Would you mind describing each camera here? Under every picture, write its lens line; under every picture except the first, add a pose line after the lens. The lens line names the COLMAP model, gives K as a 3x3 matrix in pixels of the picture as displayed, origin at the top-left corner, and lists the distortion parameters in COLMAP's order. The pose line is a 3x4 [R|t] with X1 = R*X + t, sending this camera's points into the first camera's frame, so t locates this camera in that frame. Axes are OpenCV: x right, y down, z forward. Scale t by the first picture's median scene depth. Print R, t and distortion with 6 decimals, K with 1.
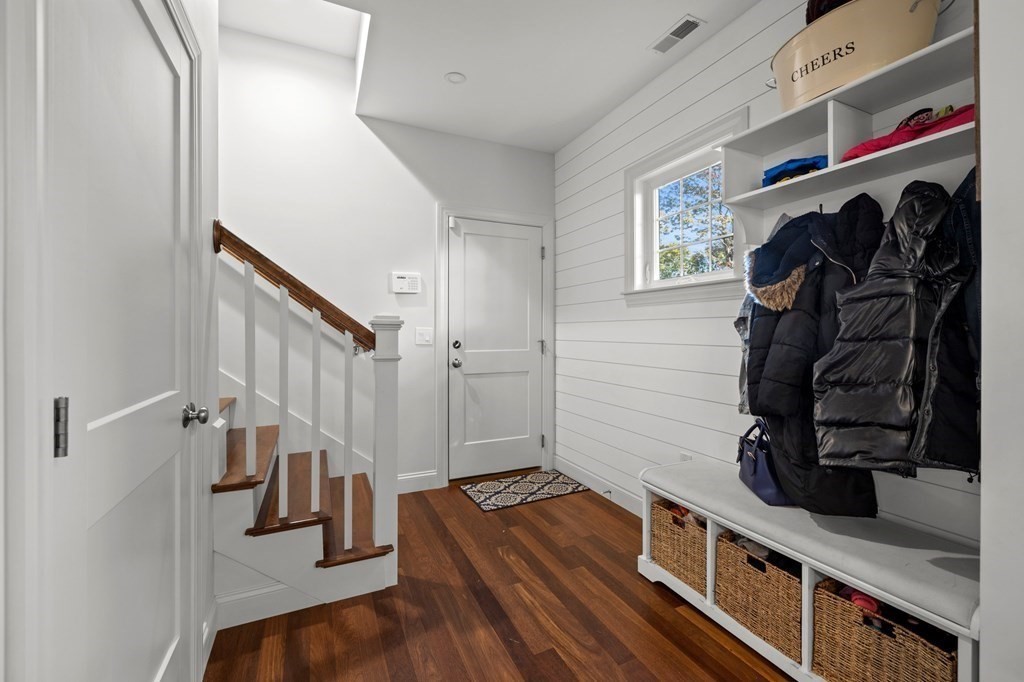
lens RADIAL K [[443.4, 0, 512.0], [0, 443.4, 341.0], [0, 0, 1]] dist [0.001508, 0.000222]
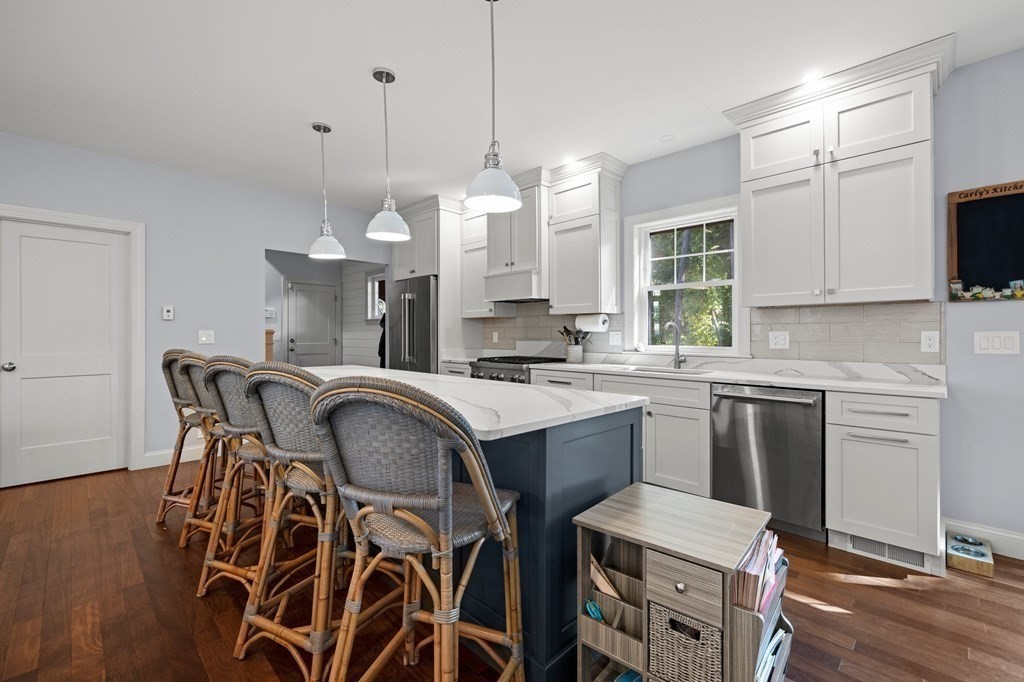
lens RADIAL K [[443.4, 0, 512.0], [0, 443.4, 341.0], [0, 0, 1]] dist [0.001508, 0.000222]
pose [[0.936597, -0.003795, 0.350387, 0.125036], [0.006183, 0.999965, -0.005695, 0.029088], [-0.350353, 0.007500, 0.936588, -1.437668]]
